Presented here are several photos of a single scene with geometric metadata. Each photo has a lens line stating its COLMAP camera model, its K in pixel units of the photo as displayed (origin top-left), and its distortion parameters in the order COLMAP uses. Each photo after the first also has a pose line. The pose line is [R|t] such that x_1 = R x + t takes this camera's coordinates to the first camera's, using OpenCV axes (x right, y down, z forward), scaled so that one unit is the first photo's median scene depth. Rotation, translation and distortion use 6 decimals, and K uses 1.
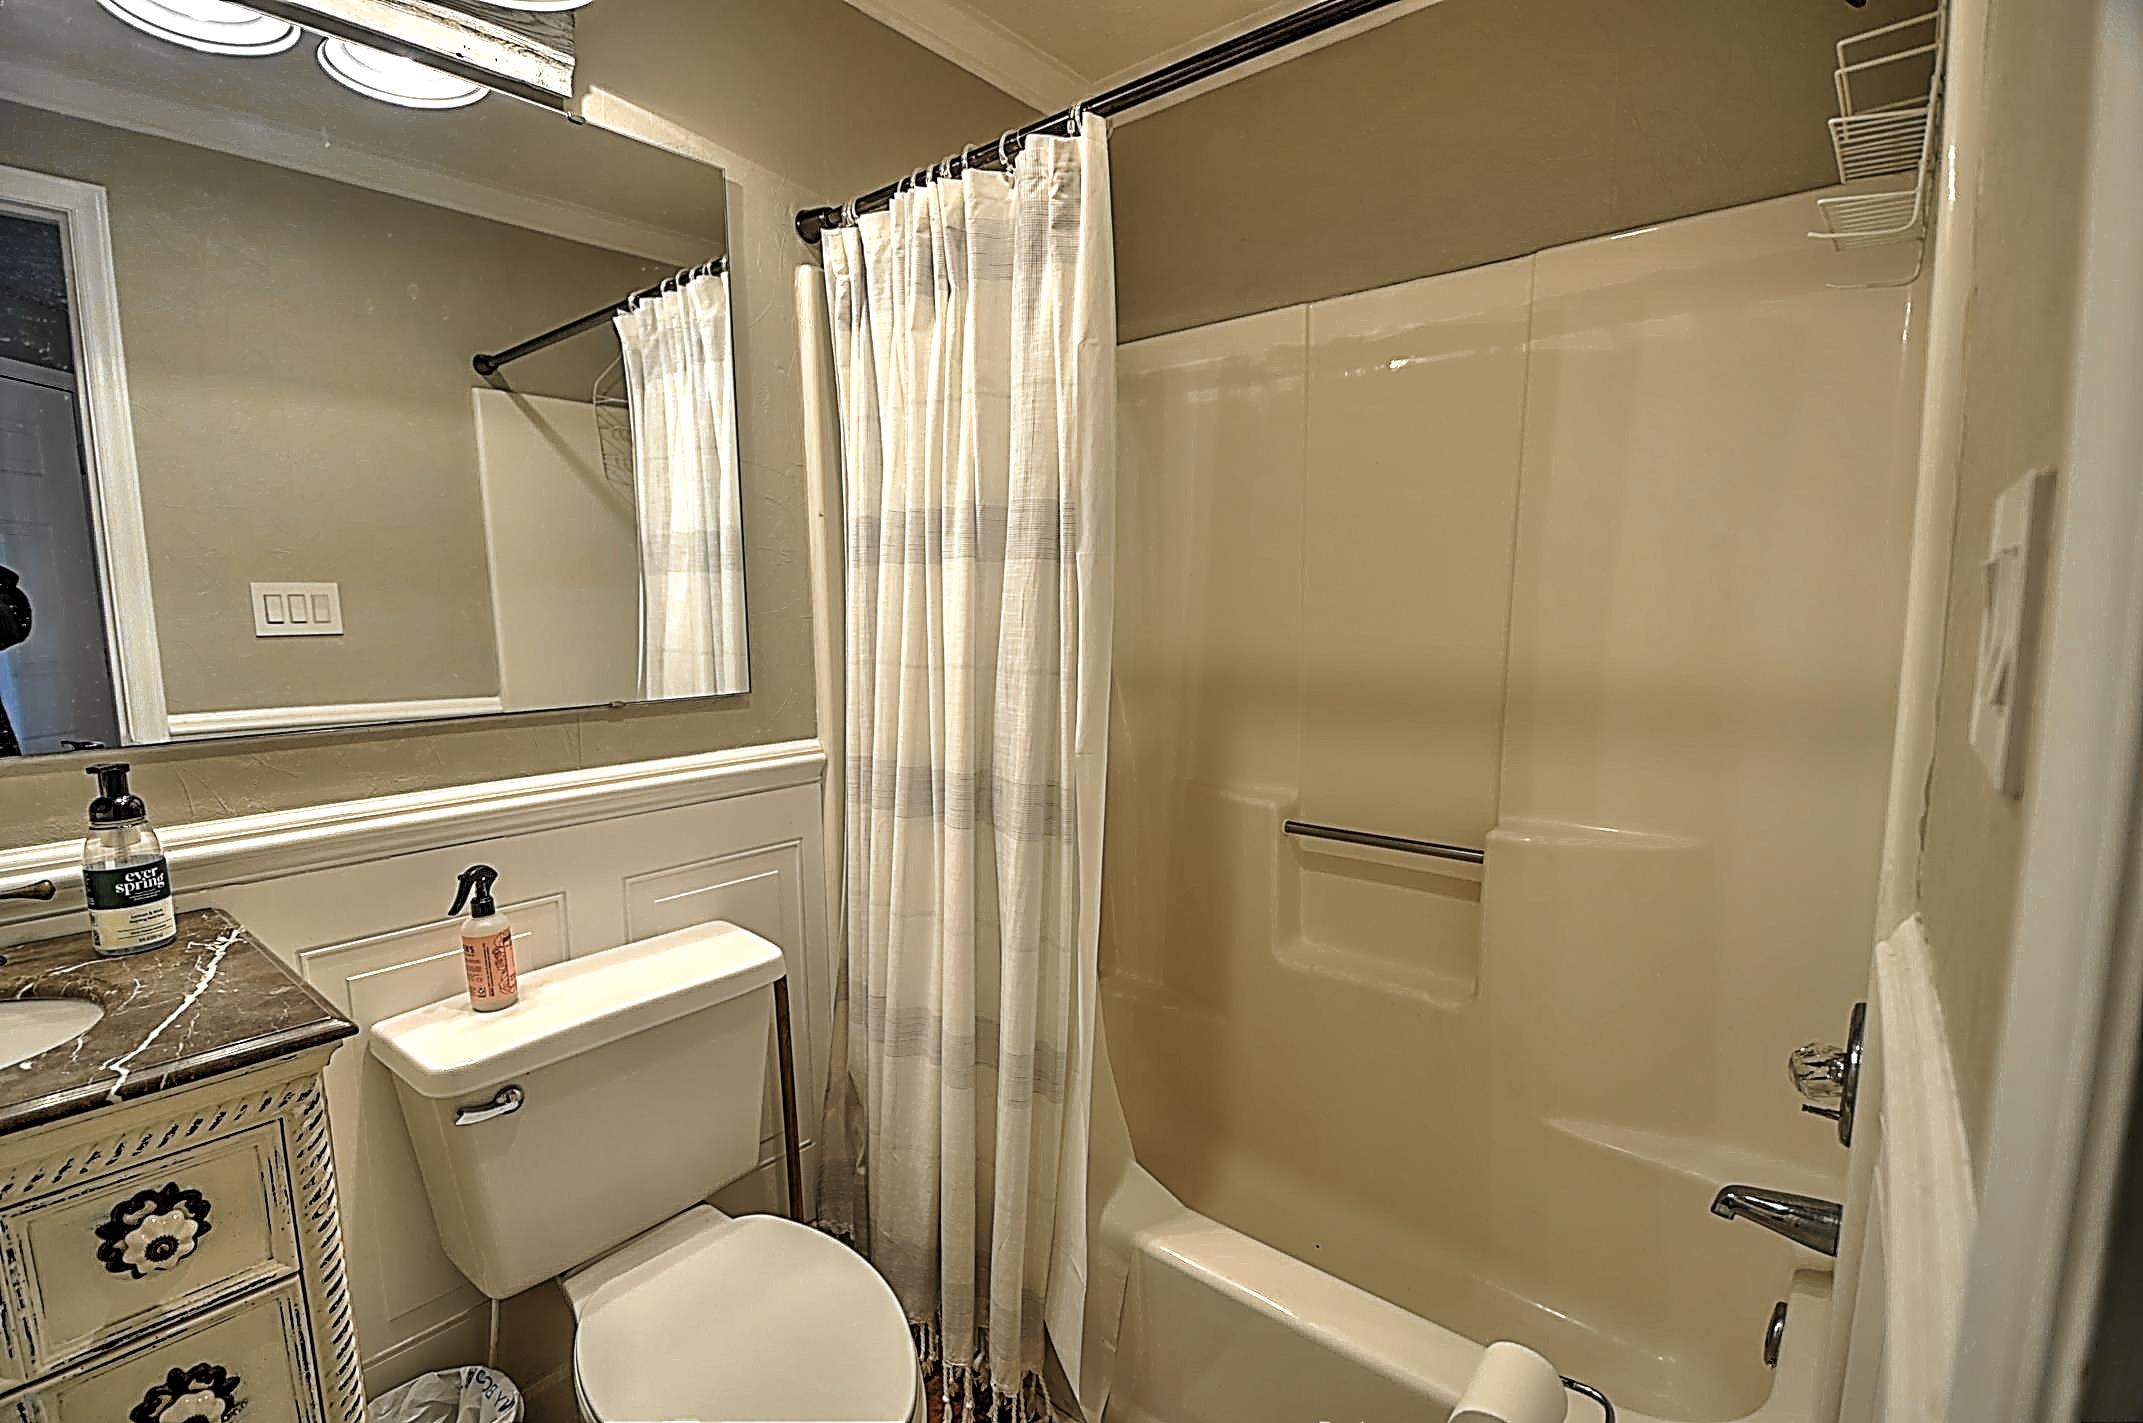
lens RADIAL K [[974.9, 0, 1071.5], [0, 974.9, 711.5], [0, 0, 1]] dist [-0.000200, -0.000027]
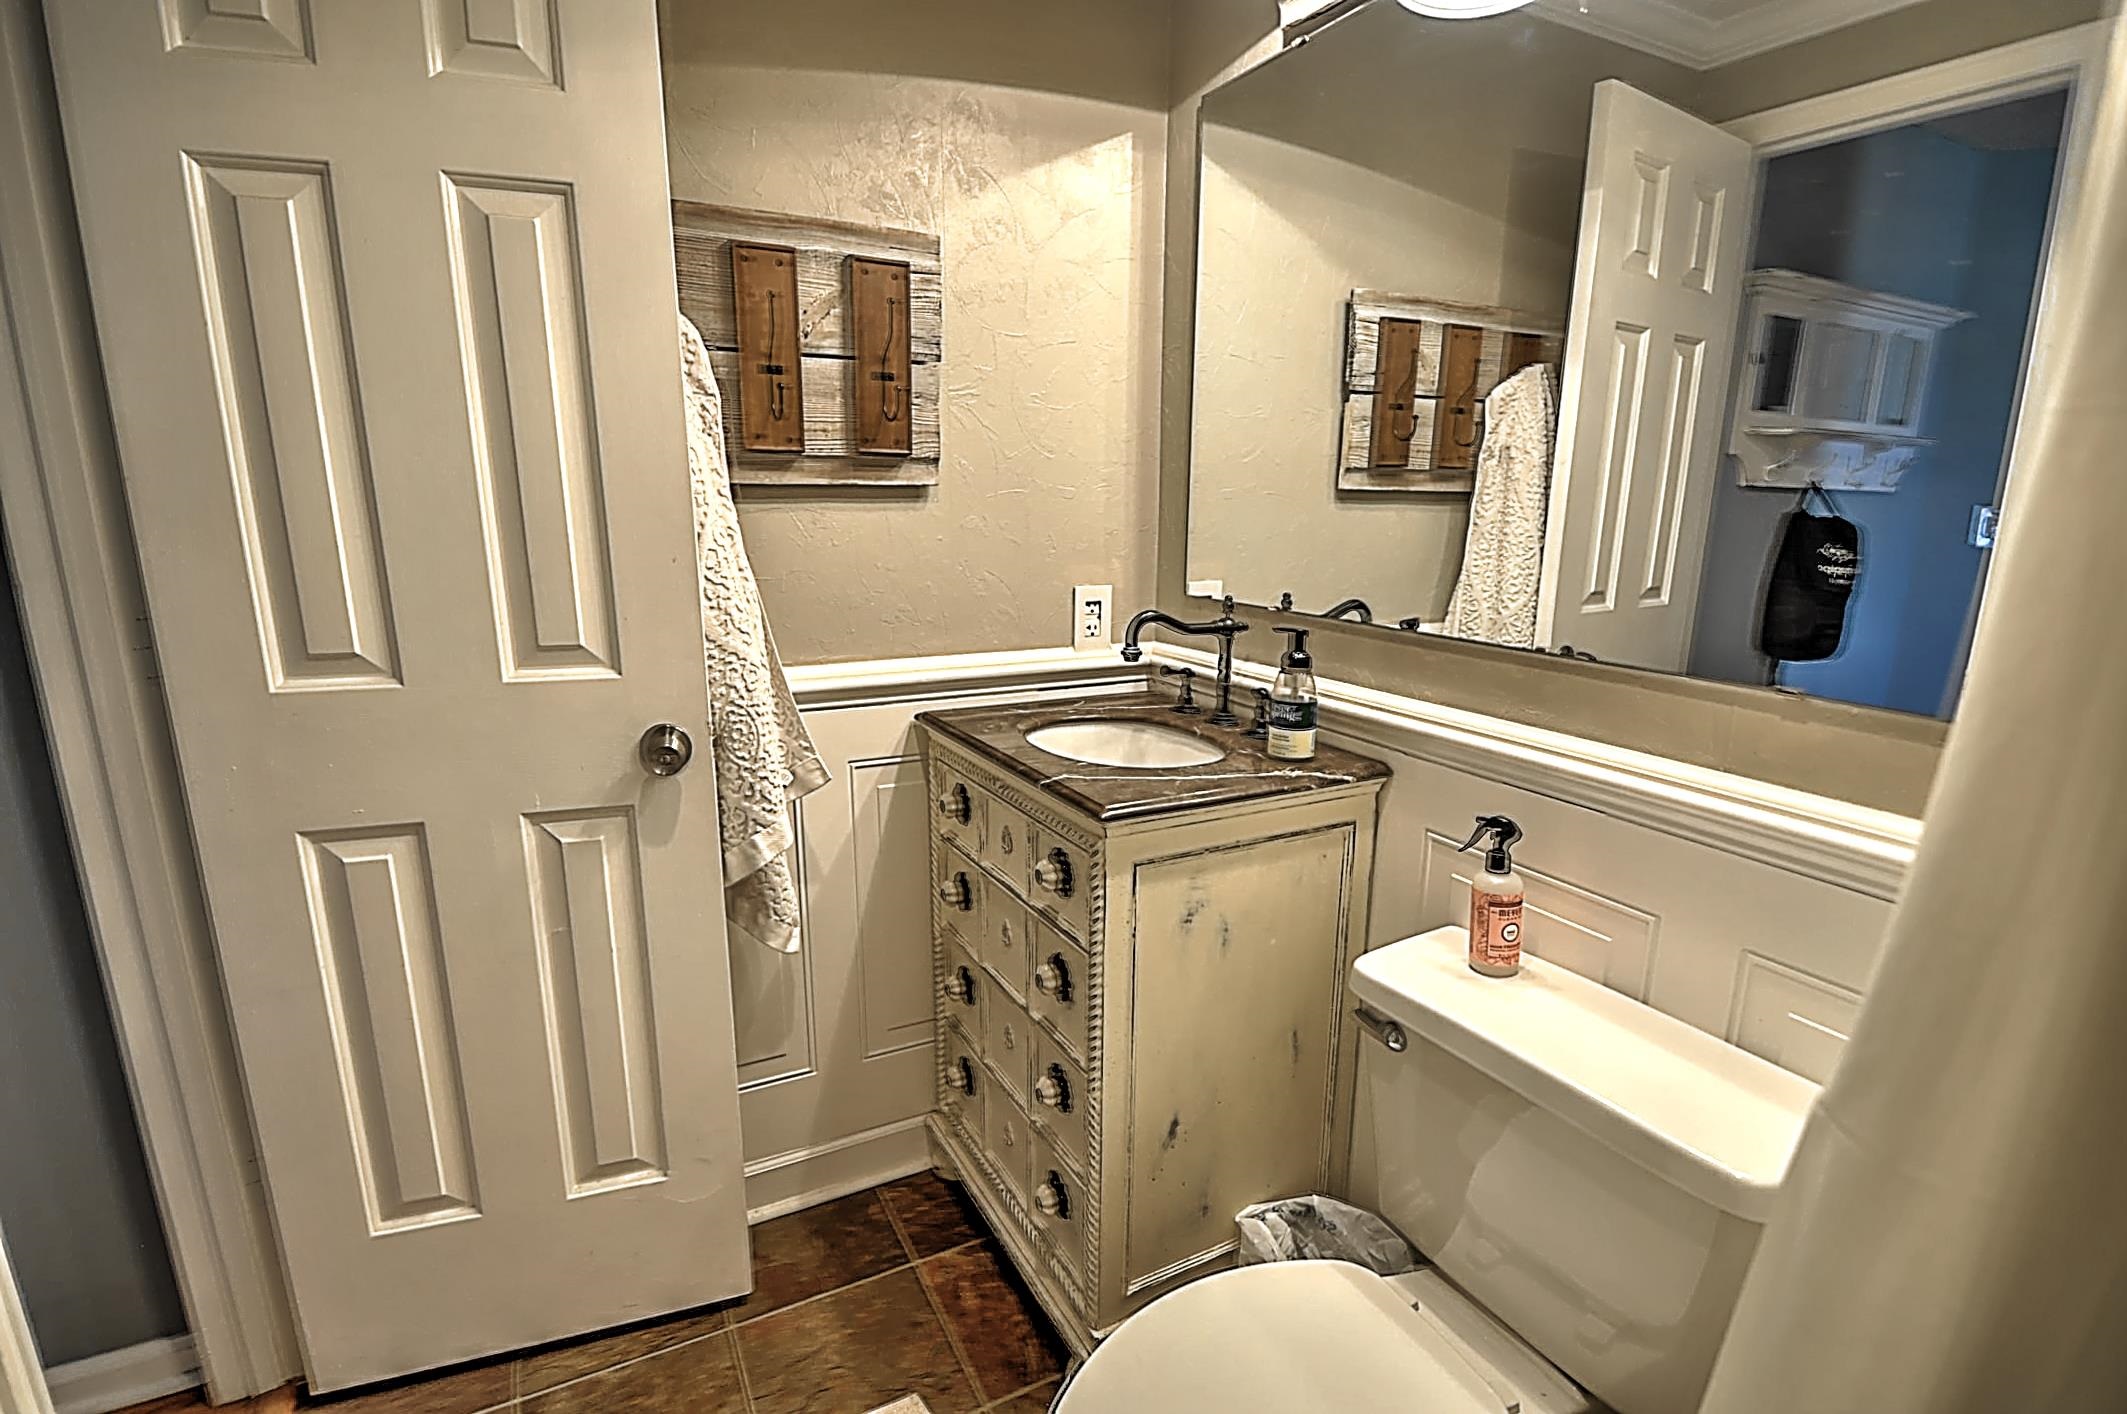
lens RADIAL K [[967.7, 0, 1063.5], [0, 967.7, 707.0], [0, 0, 1]] dist [-0.000200, -0.000027]
pose [[-0.372859, 0.200274, -0.906017, 0.347977], [-0.125475, 0.956578, 0.263088, -0.128586], [0.919365, 0.211777, -0.331539, 0.916251]]
